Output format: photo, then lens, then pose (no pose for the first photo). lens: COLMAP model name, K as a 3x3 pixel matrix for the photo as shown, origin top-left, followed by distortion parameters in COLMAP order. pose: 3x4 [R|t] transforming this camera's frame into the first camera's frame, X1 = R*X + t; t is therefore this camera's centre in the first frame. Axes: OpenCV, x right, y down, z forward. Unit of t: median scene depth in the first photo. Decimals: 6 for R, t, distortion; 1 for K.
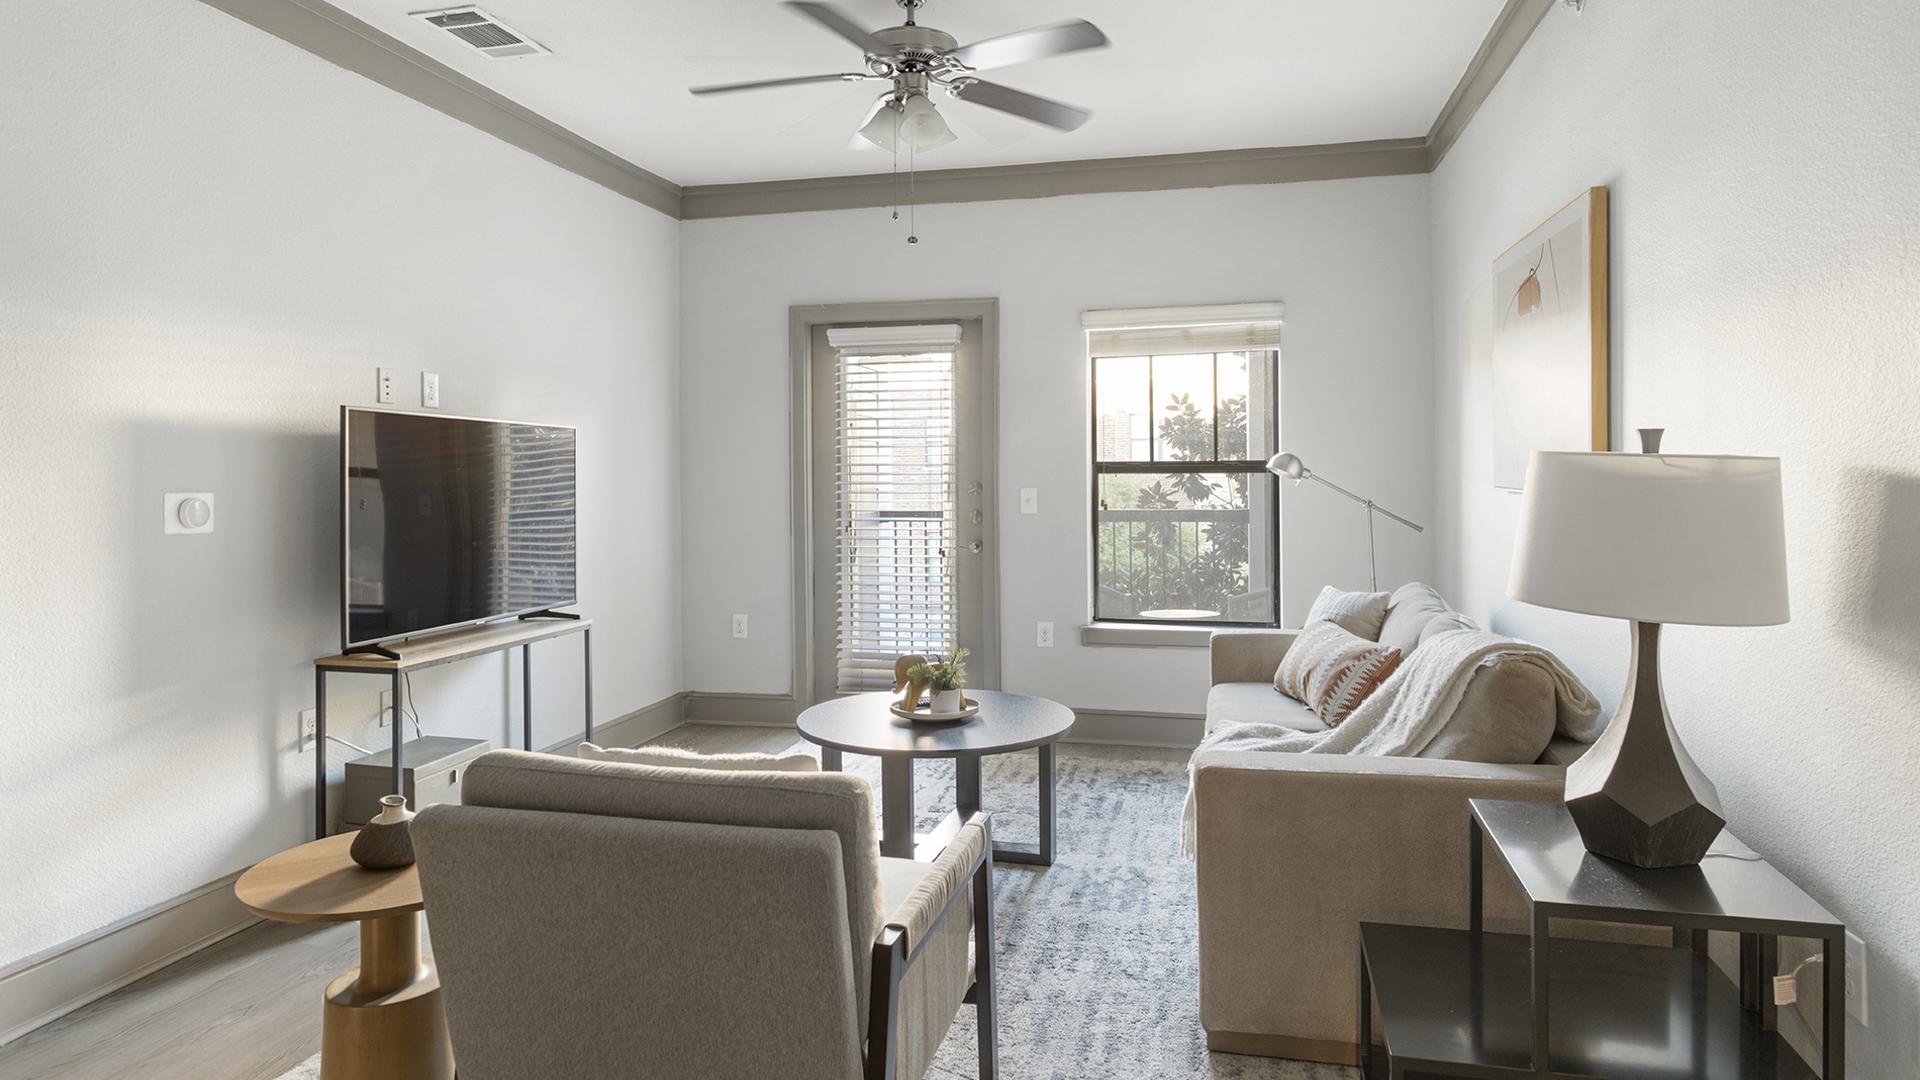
lens RADIAL K [[1091.7, 0, 969.8], [0, 1091.7, 519.4], [0, 0, 1]] dist [-0.007872, 0.004351]
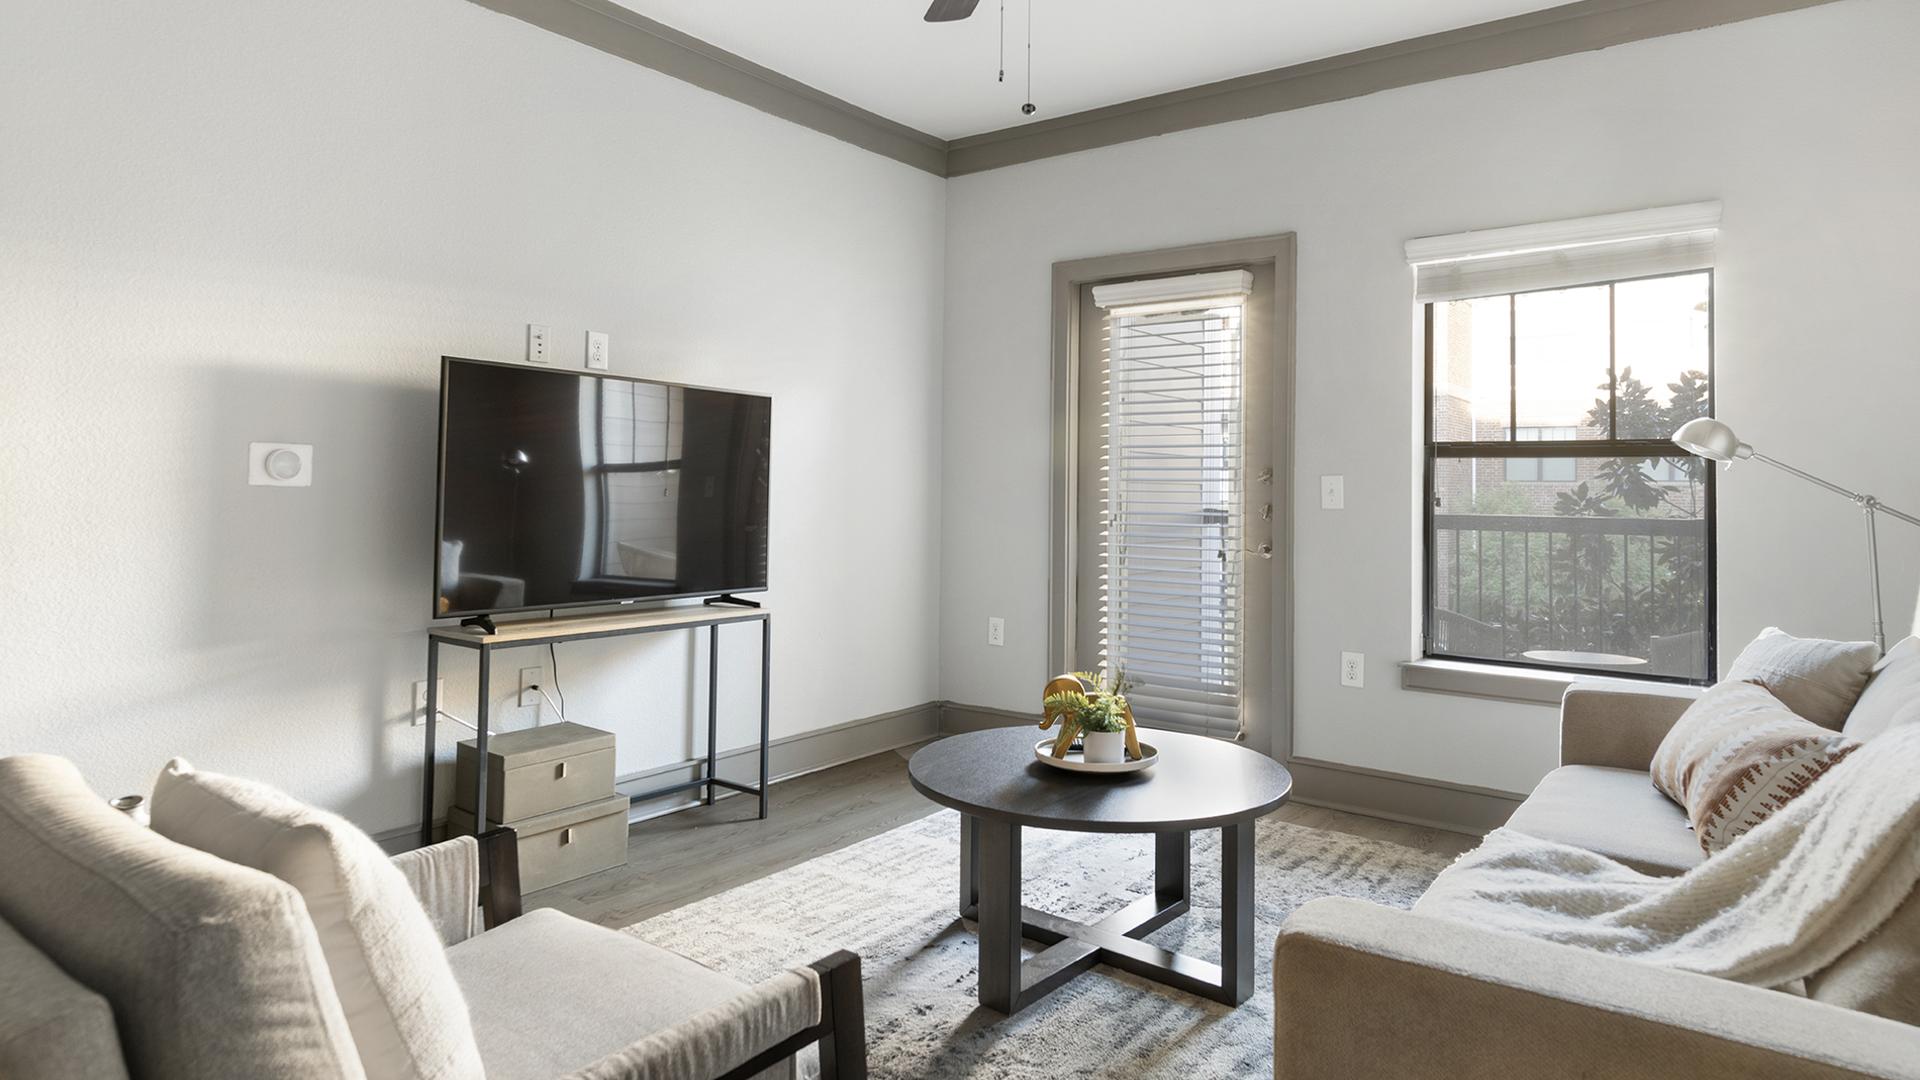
lens RADIAL K [[1091.7, 0, 968.7], [0, 1091.7, 485.9], [0, 0, 1]] dist [-0.007872, 0.004351]
pose [[0.915635, 0.016150, -0.401686, 0.174065], [-0.033834, 0.998744, -0.036968, 0.021031], [0.400584, 0.047439, 0.915031, 0.270623]]
